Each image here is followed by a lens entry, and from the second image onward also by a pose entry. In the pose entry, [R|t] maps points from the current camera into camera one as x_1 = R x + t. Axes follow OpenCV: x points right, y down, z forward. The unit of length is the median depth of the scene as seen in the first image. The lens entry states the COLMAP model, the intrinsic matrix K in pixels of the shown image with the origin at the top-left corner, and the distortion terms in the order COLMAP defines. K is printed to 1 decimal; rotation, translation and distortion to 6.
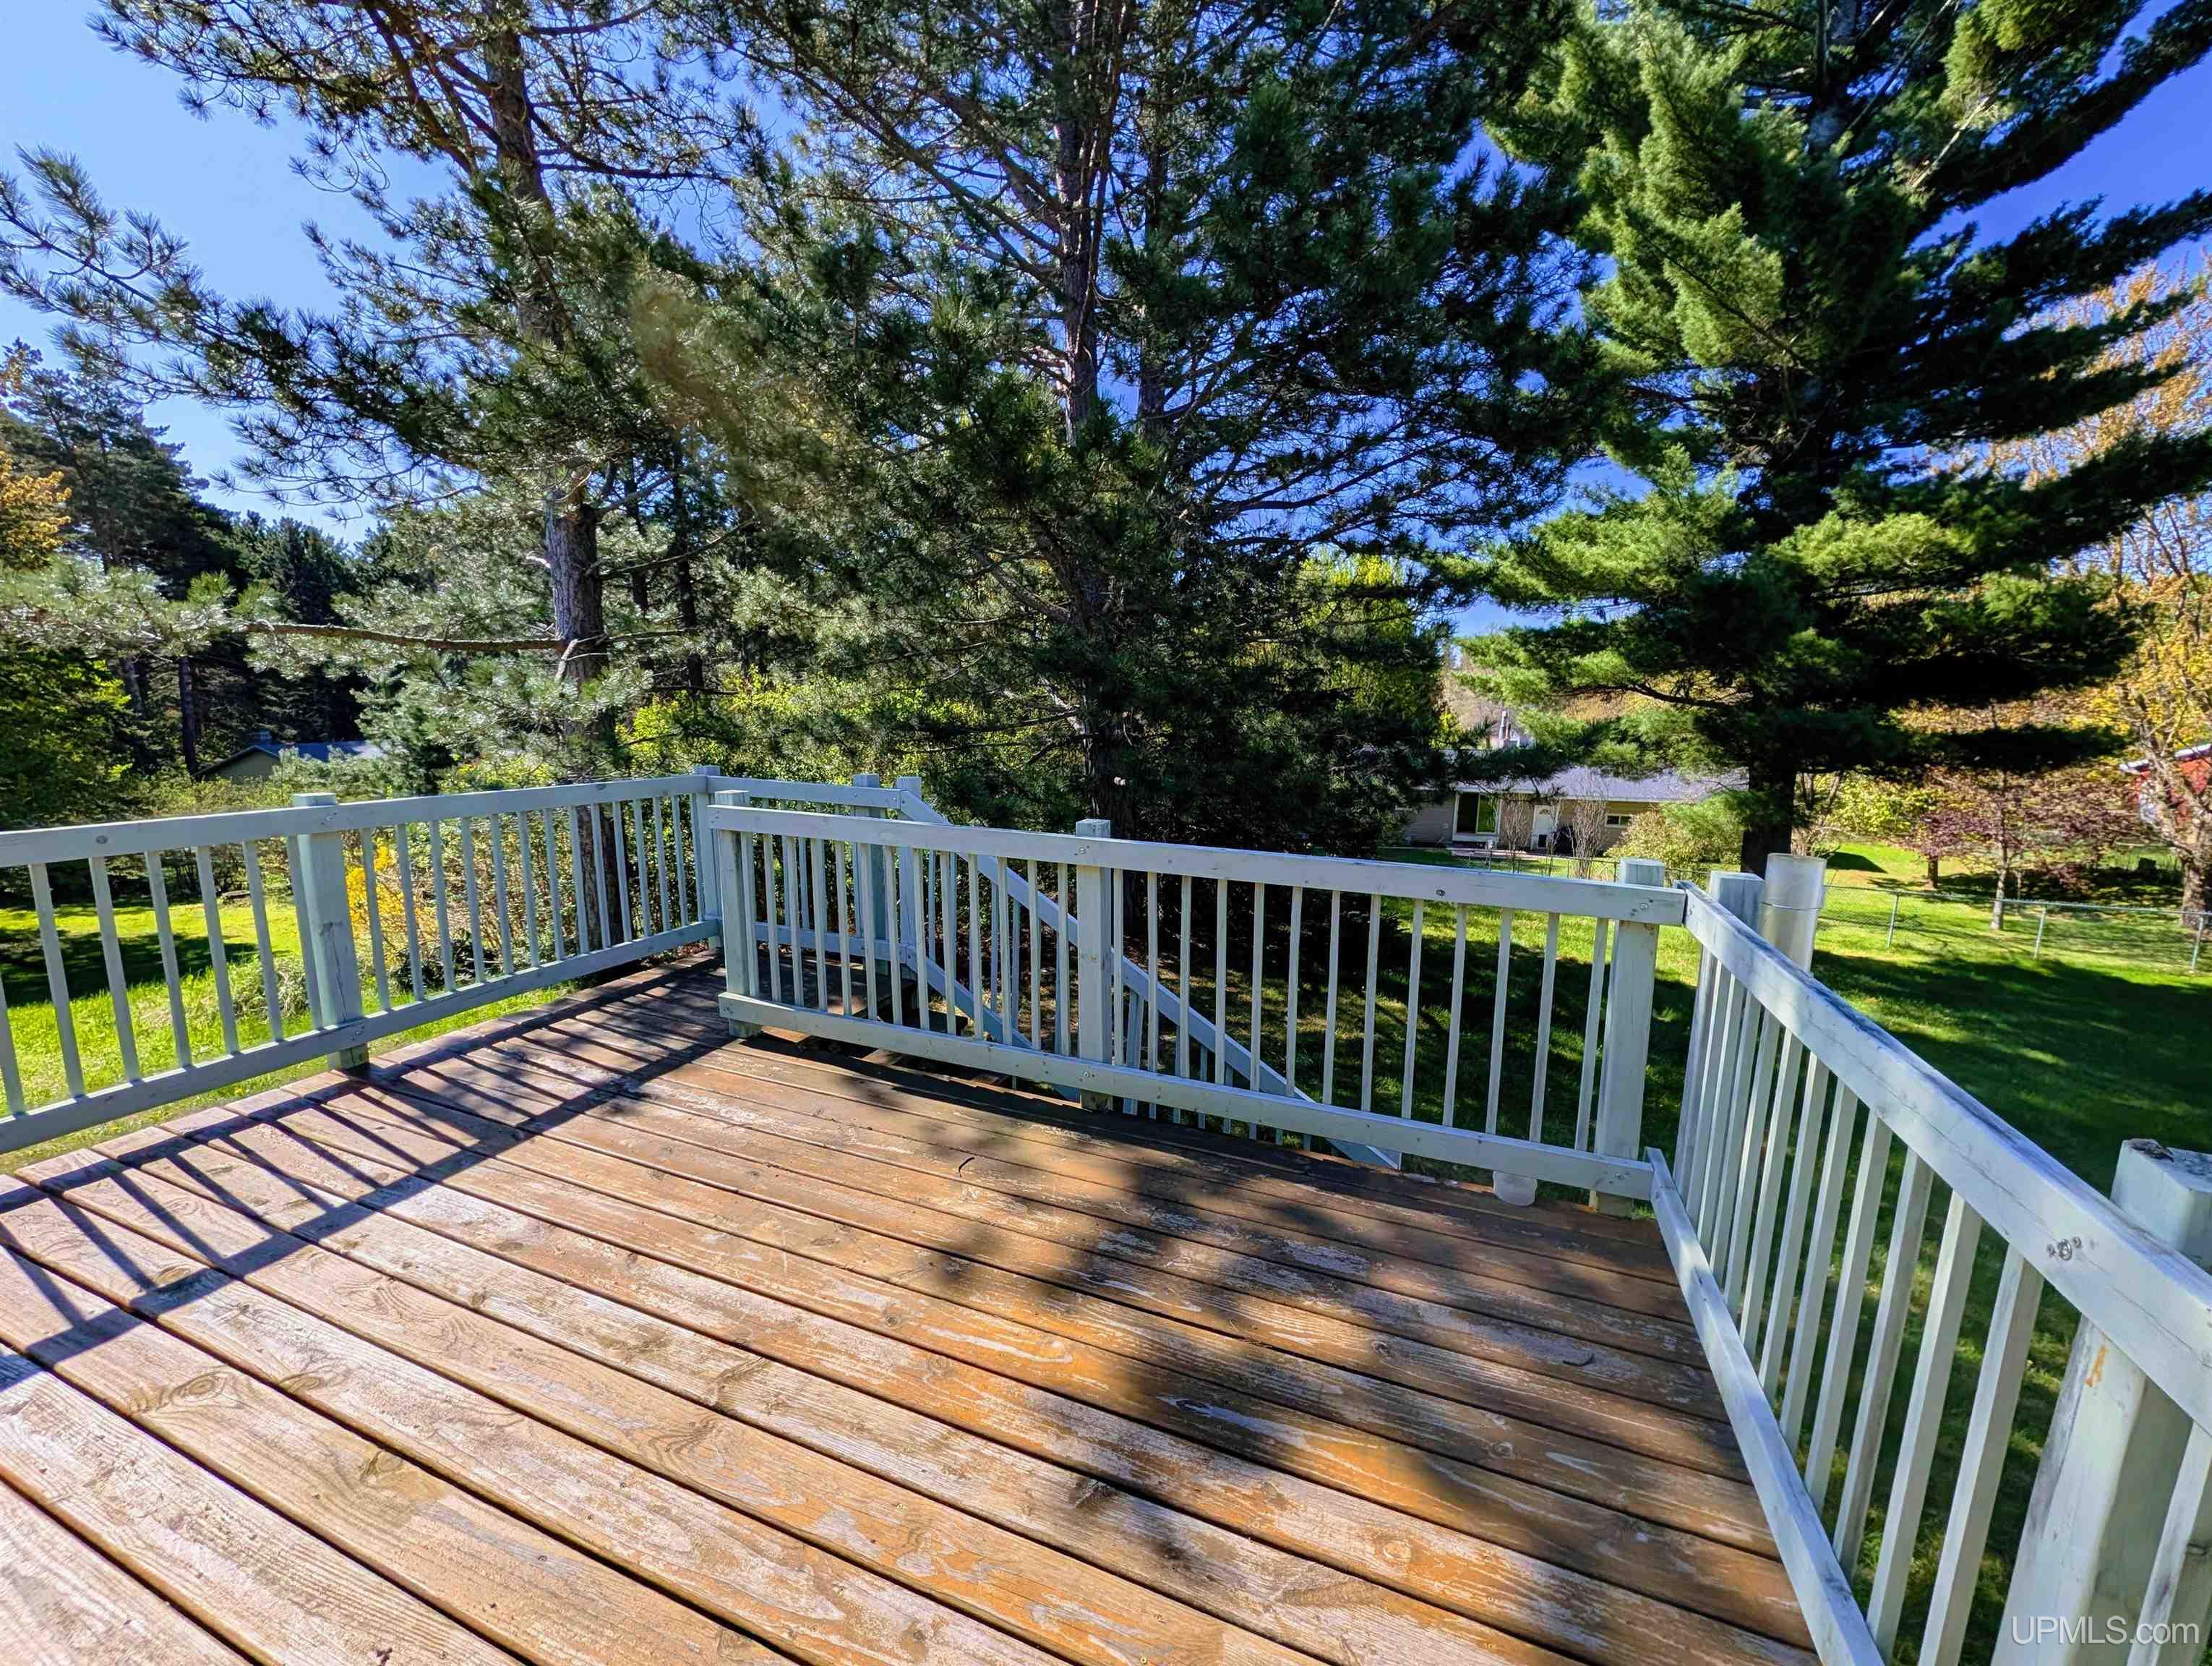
lens RADIAL K [[854.3, 0, 1101.9], [0, 854.3, 829.9], [0, 0, 1]] dist [-0.000649, -0.000157]
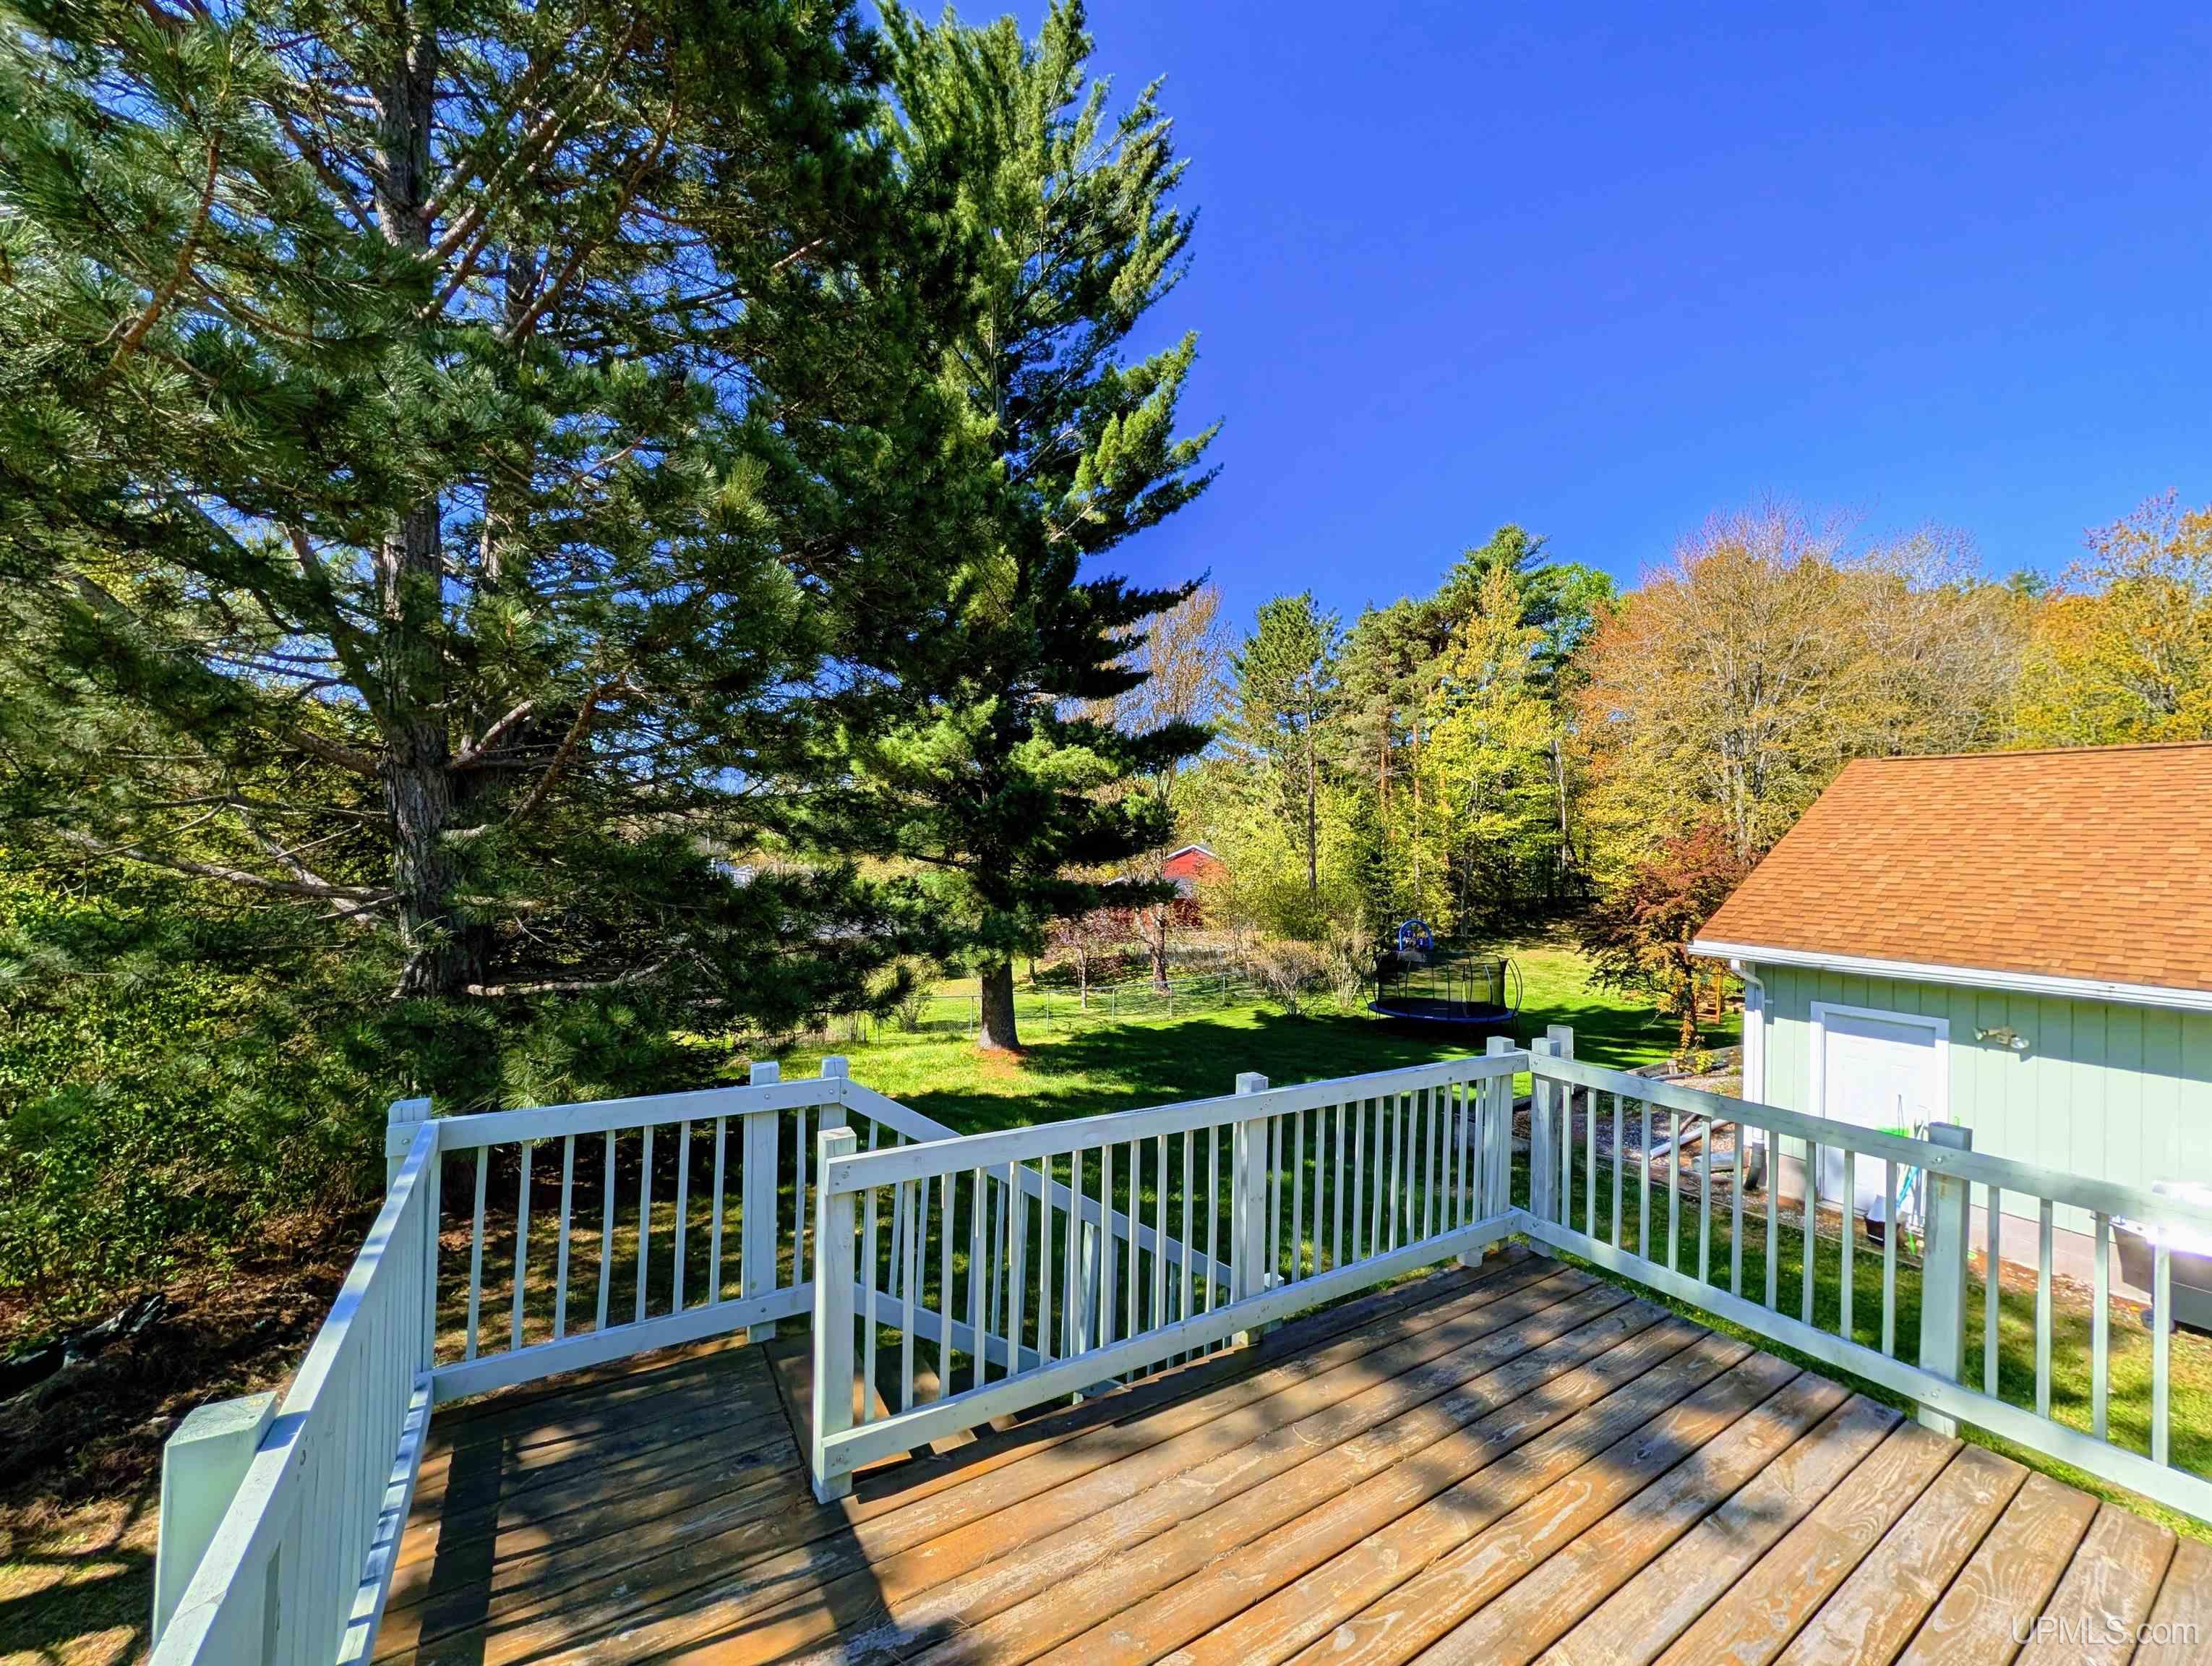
lens RADIAL K [[854.3, 0, 1096.7], [0, 854.3, 838.9], [0, 0, 1]] dist [-0.000649, -0.000157]
pose [[0.601422, 0.008160, 0.798890, -0.253683], [0.112968, 0.989032, -0.095147, -0.059362], [-0.790904, 0.147473, 0.593904, 0.099922]]
